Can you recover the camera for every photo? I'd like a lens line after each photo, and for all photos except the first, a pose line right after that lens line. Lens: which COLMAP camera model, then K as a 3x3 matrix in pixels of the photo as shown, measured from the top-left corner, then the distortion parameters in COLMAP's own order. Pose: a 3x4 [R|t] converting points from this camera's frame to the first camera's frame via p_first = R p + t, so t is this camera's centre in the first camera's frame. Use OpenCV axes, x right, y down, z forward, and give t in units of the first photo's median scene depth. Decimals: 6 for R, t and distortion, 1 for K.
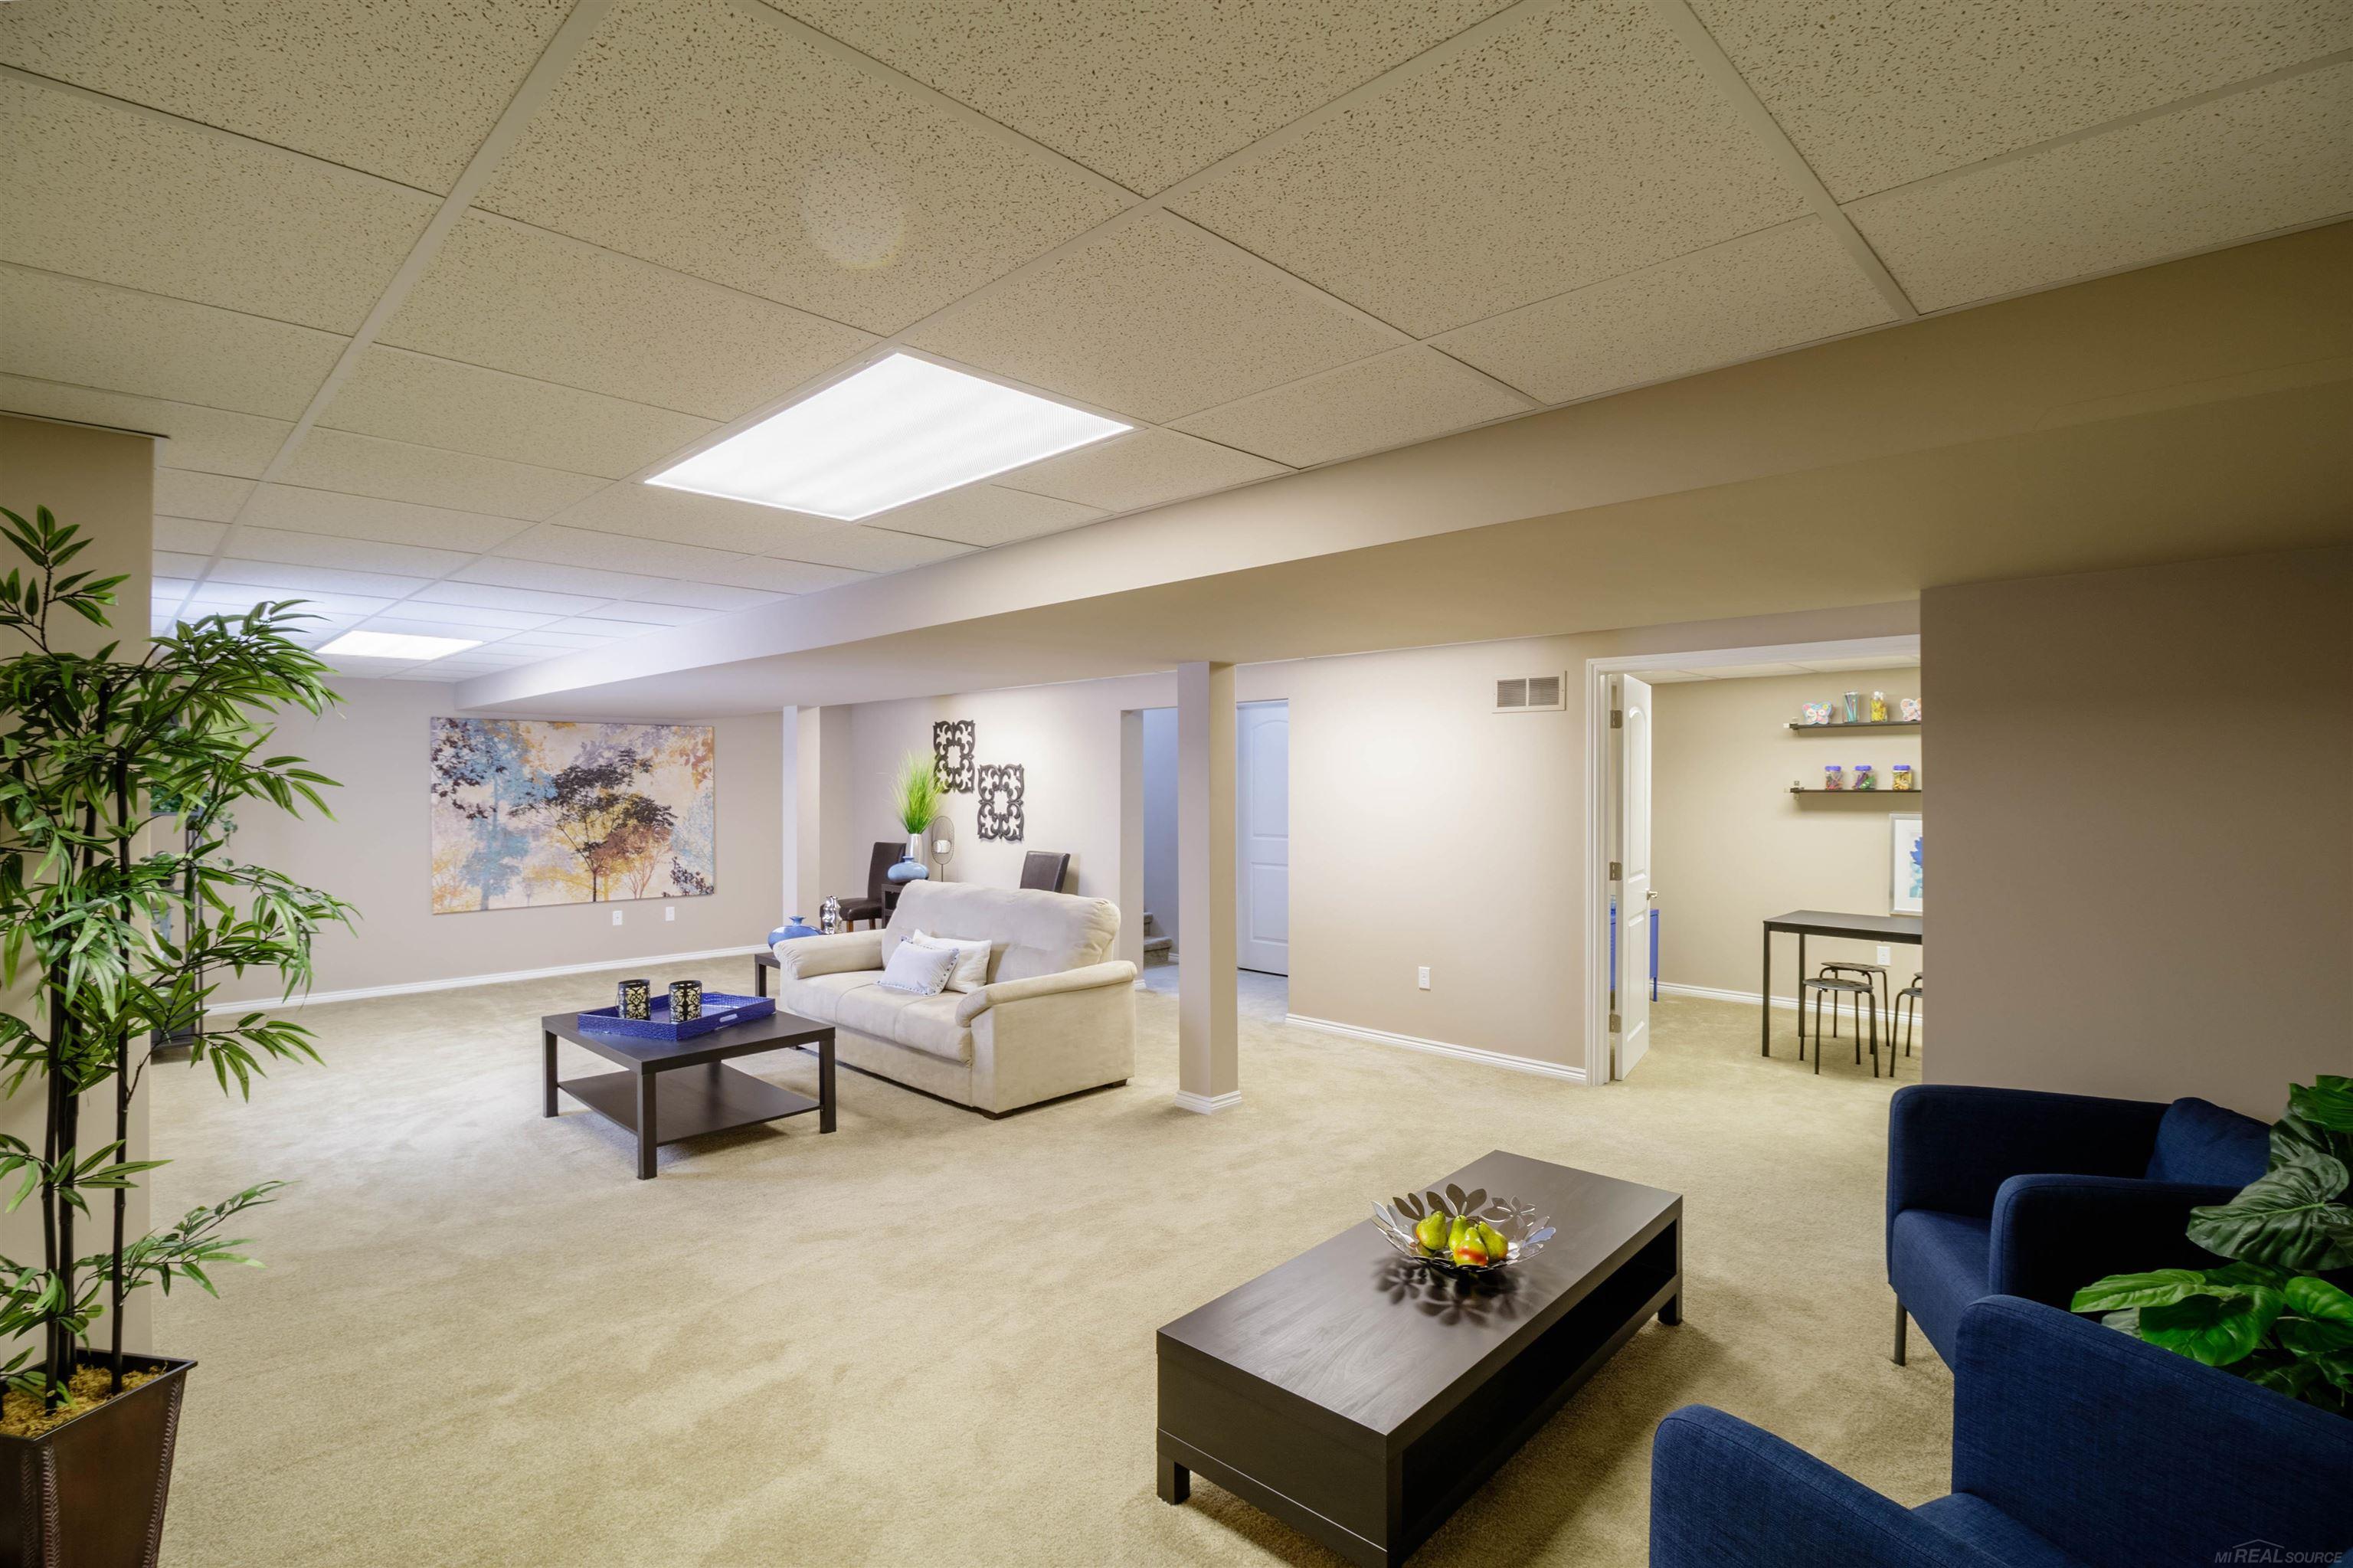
lens RADIAL K [[1086.9, 0, 1181.5], [0, 1086.9, 782.2], [0, 0, 1]] dist [0.001713, -0.014384]
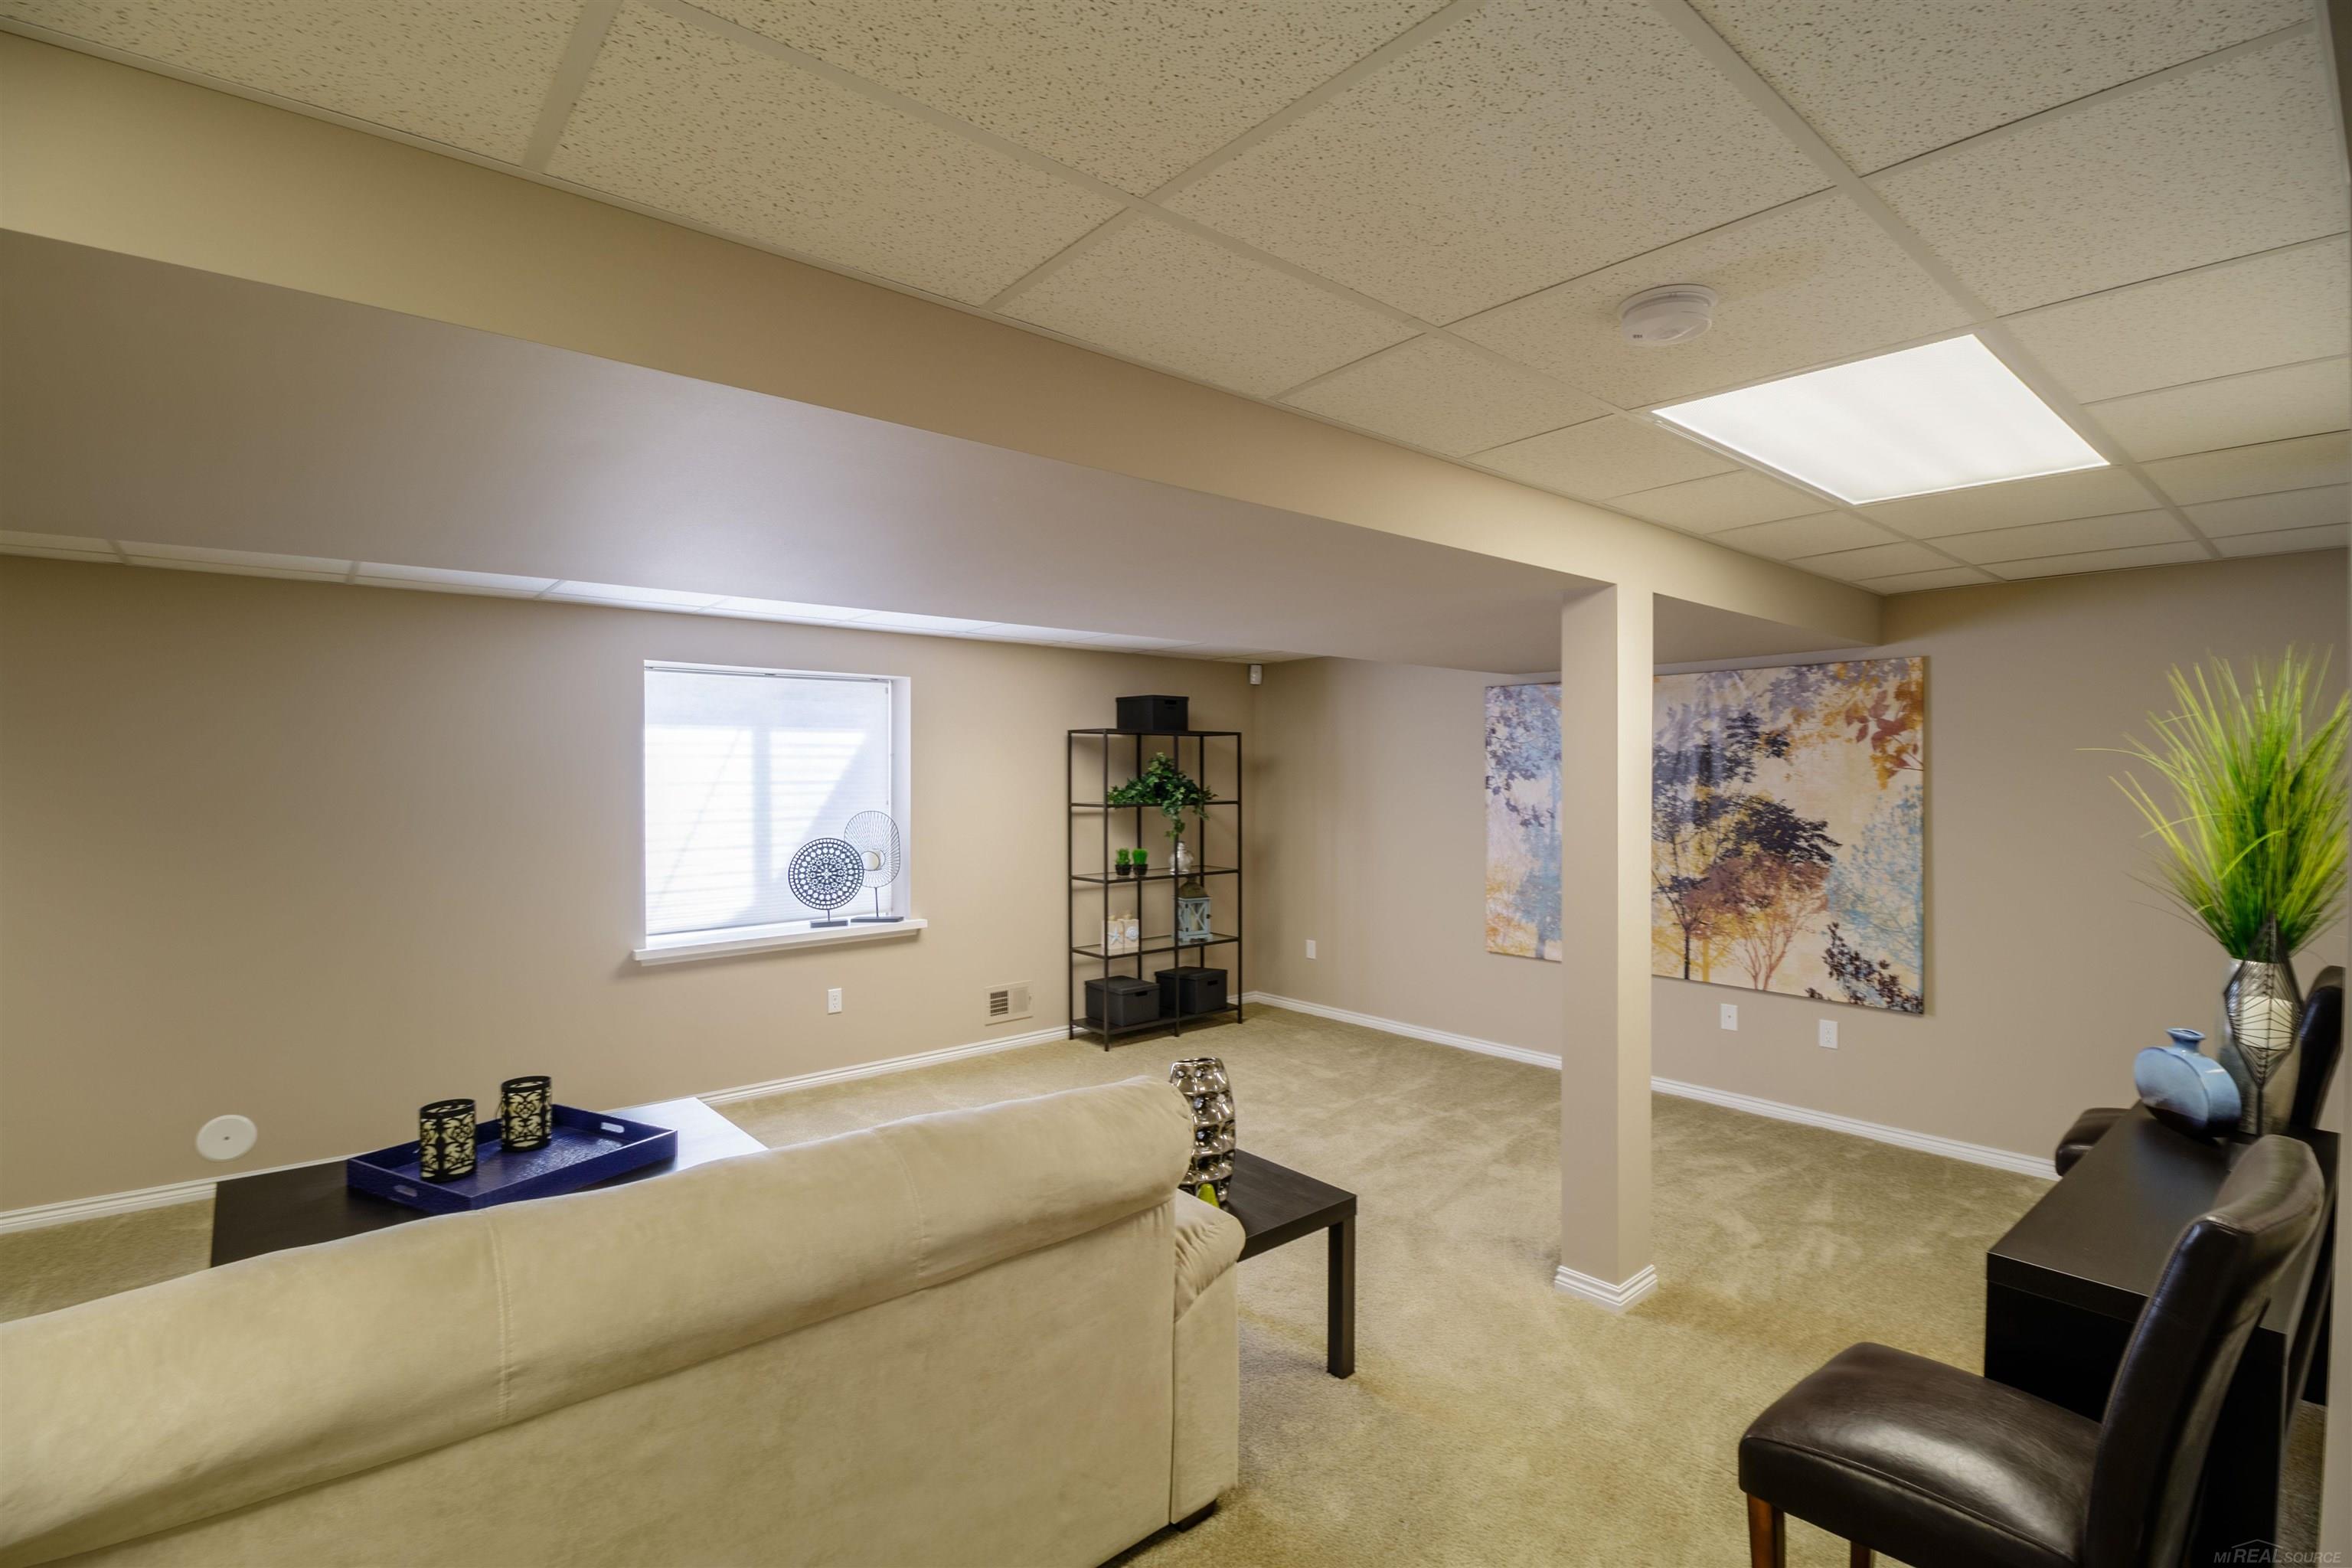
lens RADIAL K [[1086.4, 0, 1181.0], [0, 1086.4, 782.2], [0, 0, 1]] dist [0.001713, -0.014384]
pose [[-0.088212, 0.012856, -0.996019, 0.063896], [0.004130, 0.999913, 0.012540, -0.004447], [0.996093, -0.003008, -0.088258, 0.781075]]
